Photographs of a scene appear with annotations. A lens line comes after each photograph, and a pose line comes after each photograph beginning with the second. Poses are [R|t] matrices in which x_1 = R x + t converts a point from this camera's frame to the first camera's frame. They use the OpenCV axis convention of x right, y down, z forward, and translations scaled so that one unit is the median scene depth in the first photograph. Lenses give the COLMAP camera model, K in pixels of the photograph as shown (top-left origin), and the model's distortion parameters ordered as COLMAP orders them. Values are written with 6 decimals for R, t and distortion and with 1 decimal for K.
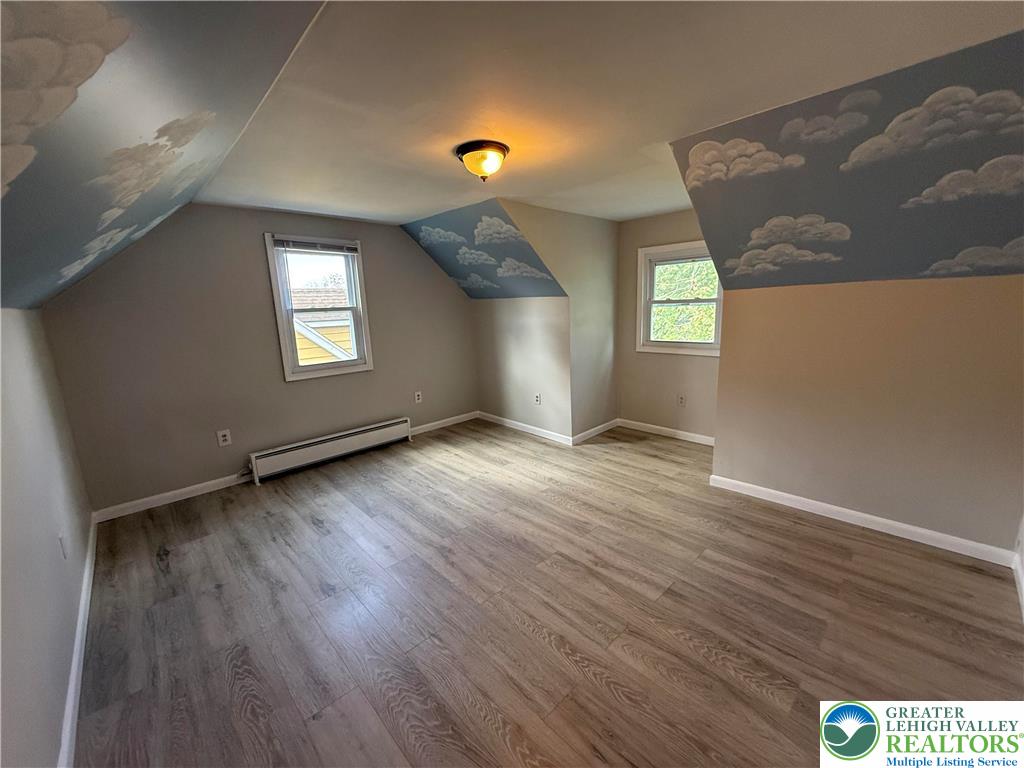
lens RADIAL K [[407.4, 0, 510.6], [0, 407.4, 383.1], [0, 0, 1]] dist [-0.001096, 0.000135]
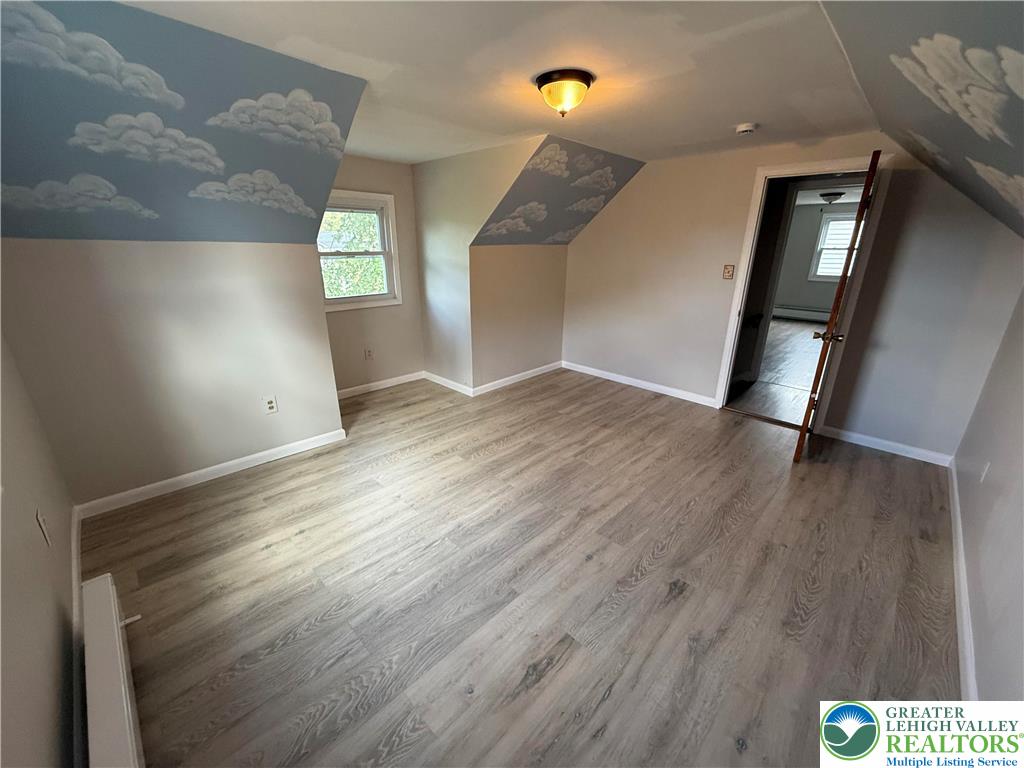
lens RADIAL K [[407.4, 0, 510.6], [0, 407.4, 383.1], [0, 0, 1]] dist [-0.001096, 0.000135]
pose [[-0.030927, -0.289236, 0.956758, -0.784736], [0.186683, 0.938700, 0.289812, -0.156680], [-0.981933, 0.187574, 0.024965, 0.852199]]
